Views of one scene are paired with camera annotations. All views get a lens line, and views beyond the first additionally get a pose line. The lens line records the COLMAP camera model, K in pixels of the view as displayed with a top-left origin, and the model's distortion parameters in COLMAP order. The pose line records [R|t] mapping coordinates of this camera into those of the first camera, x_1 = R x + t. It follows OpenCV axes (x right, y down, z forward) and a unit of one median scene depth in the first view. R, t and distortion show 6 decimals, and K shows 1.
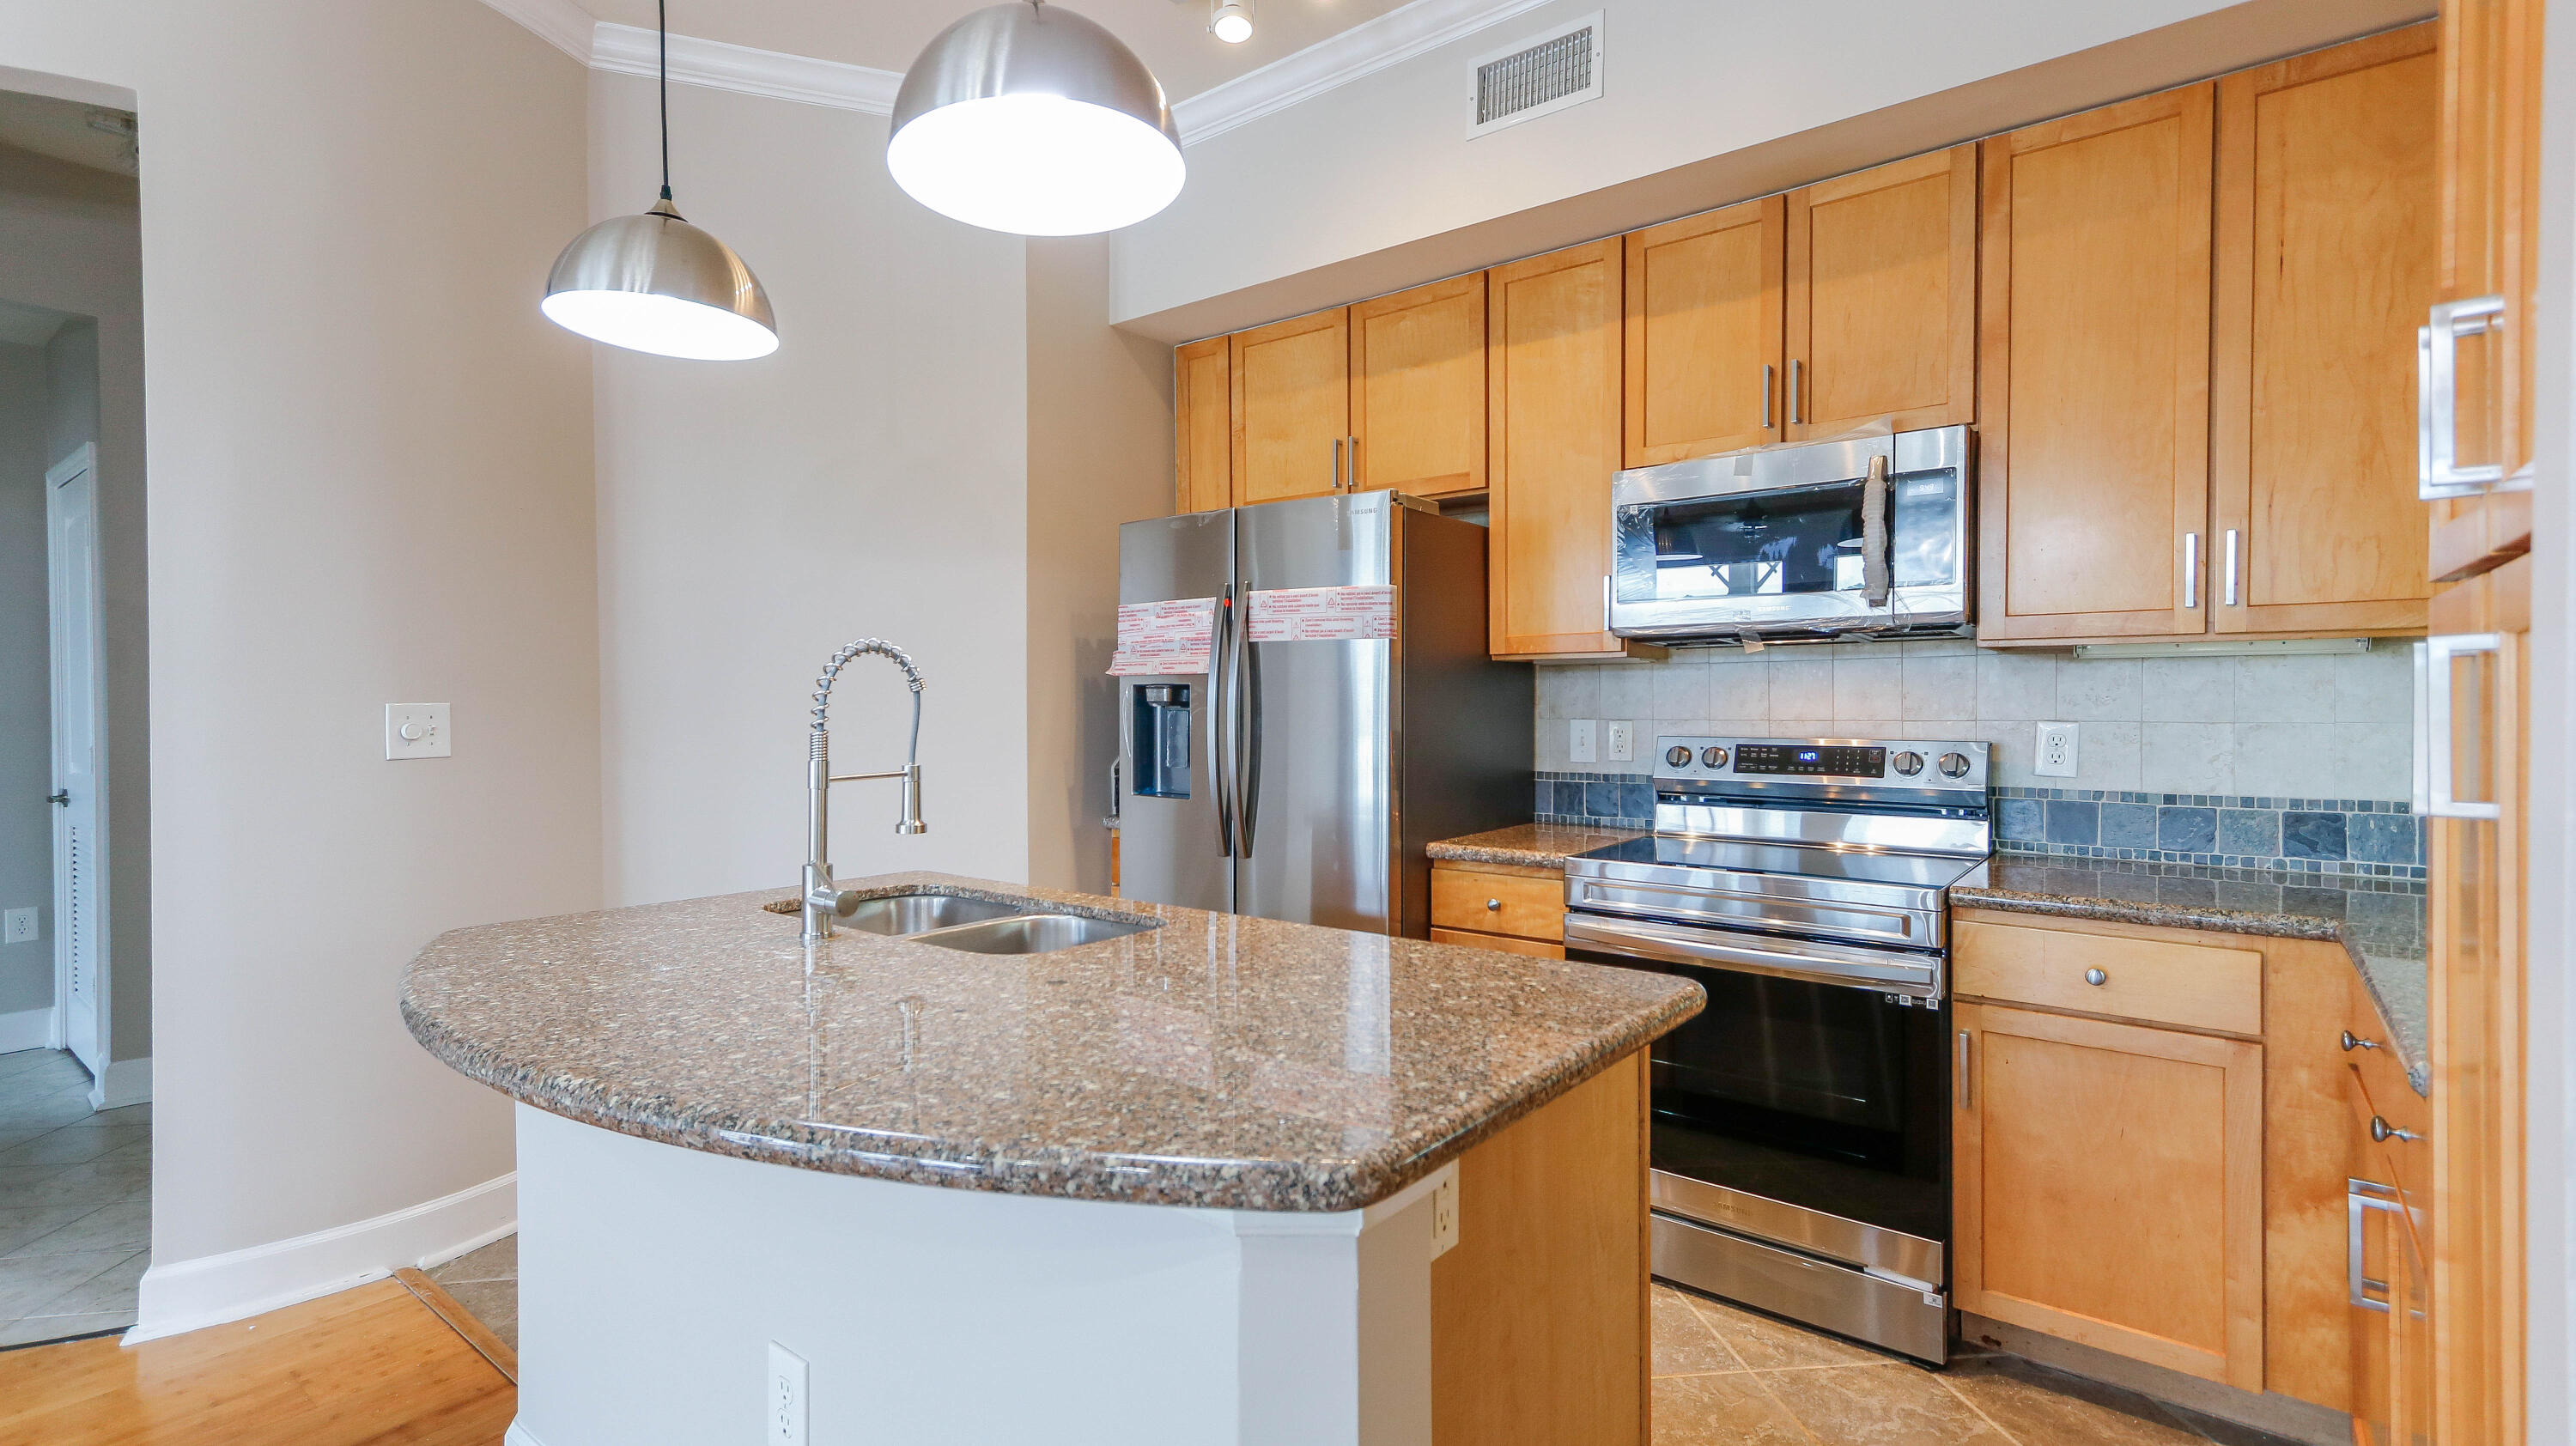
lens RADIAL K [[1181.4, 0, 1268.6], [0, 1181.4, 713.5], [0, 0, 1]] dist [0.021604, 0.000104]
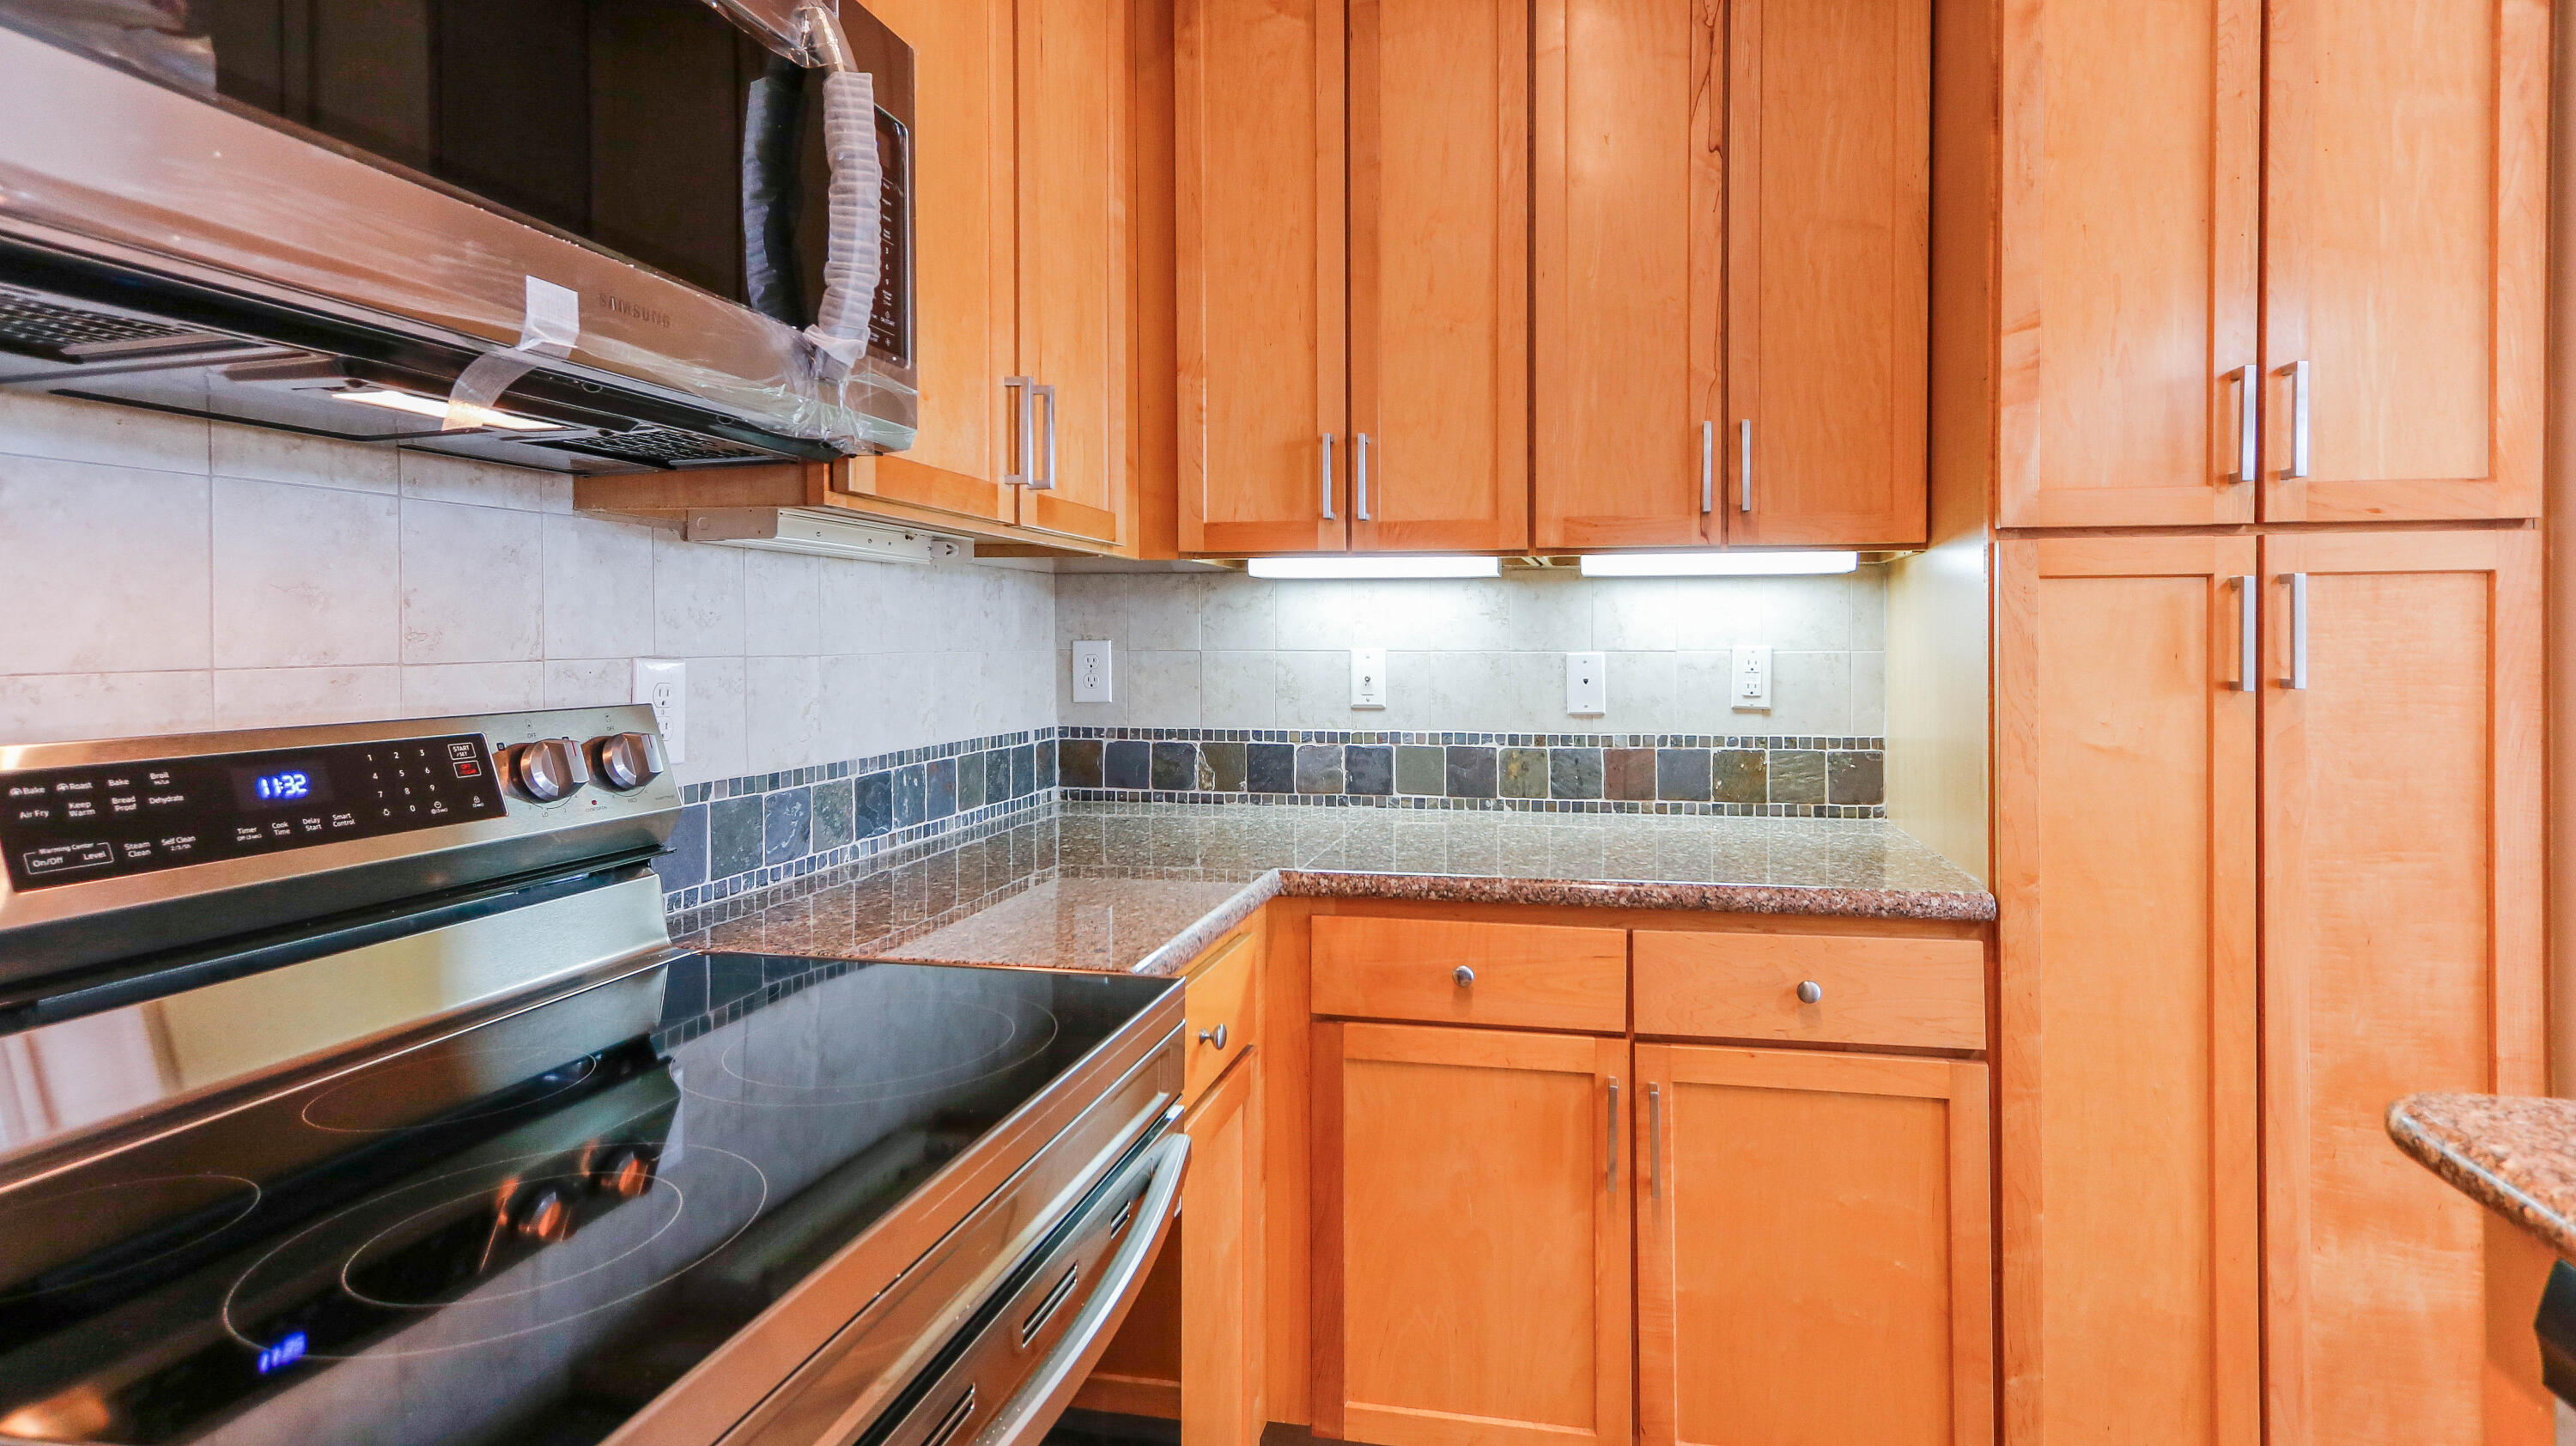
lens RADIAL K [[1245.6, 0, 1374.4], [0, 1245.6, 655.6], [0, 0, 1]] dist [0.026877, -0.000127]
pose [[-0.476401, -0.007653, 0.879195, 0.035710], [0.010670, 0.999838, 0.014485, 0.000855], [-0.879163, 0.016282, -0.476242, 0.957416]]
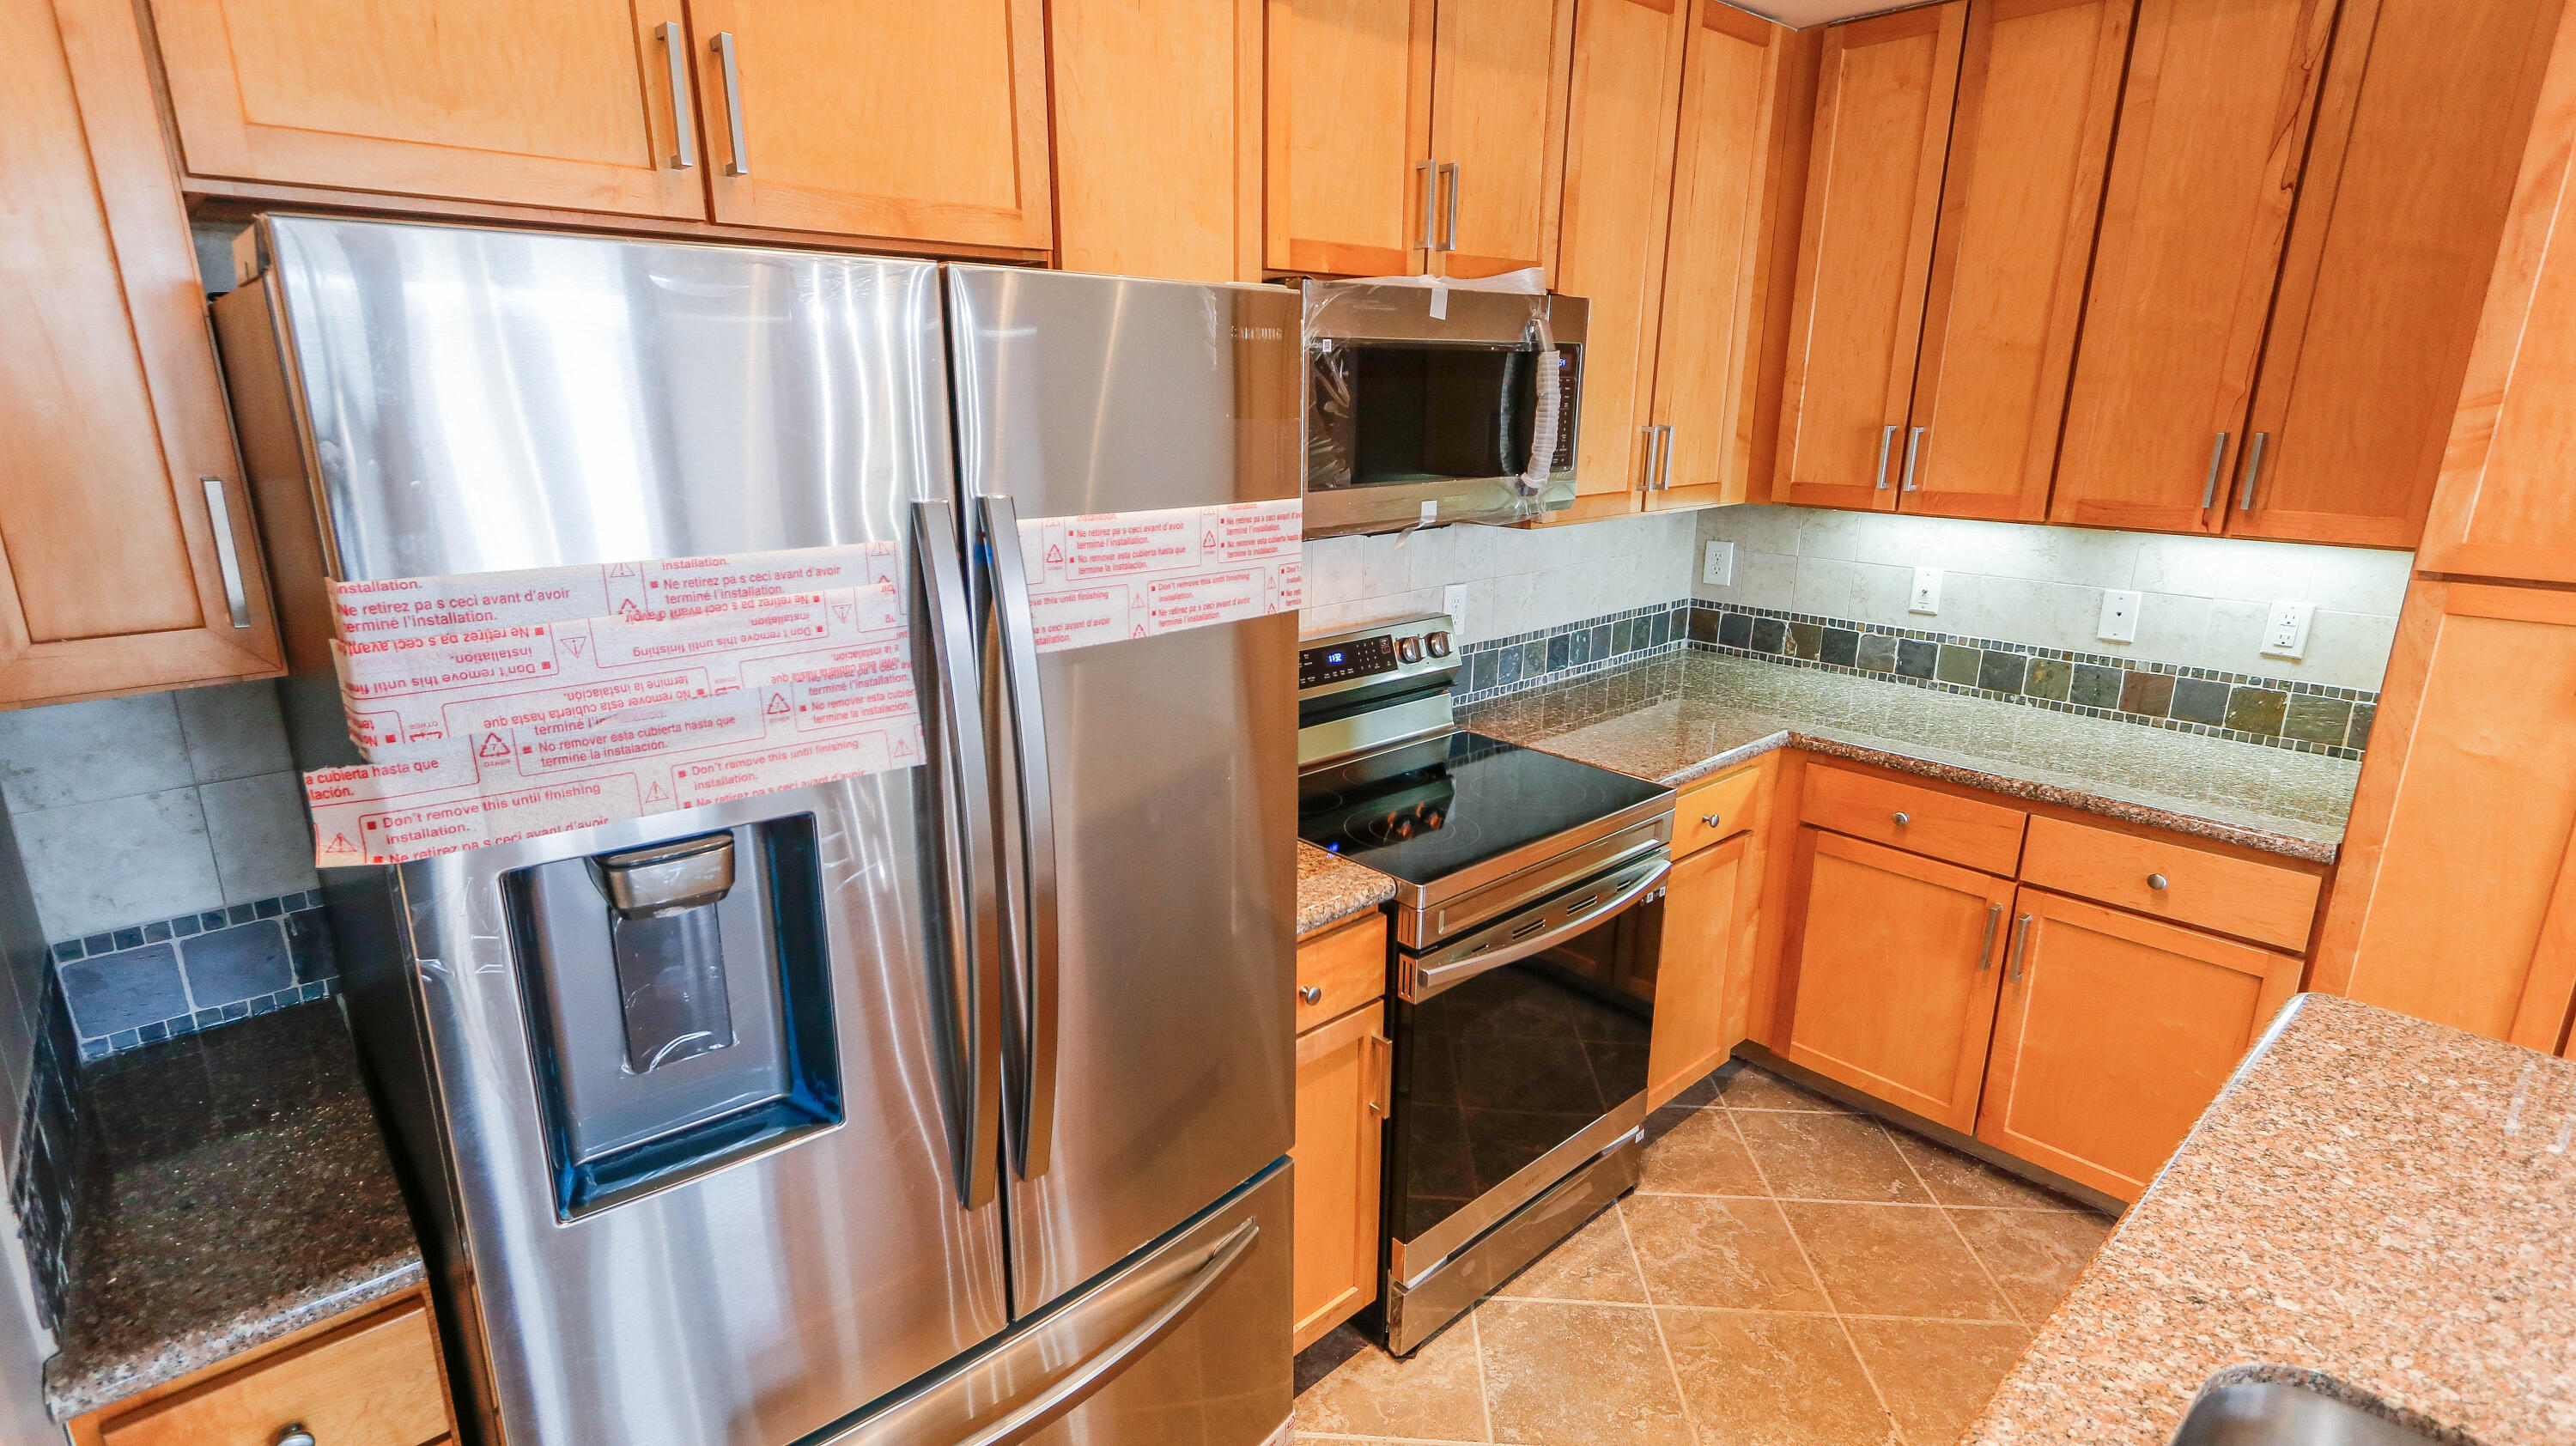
lens RADIAL K [[1226.5, 0, 1250.5], [0, 1226.5, 716.6], [0, 0, 1]] dist [0.024500, -0.000089]
pose [[0.180102, -0.255747, 0.949819, -0.412439], [0.010218, 0.966043, 0.258178, -0.156668], [-0.983595, -0.036793, 0.176600, 0.952994]]
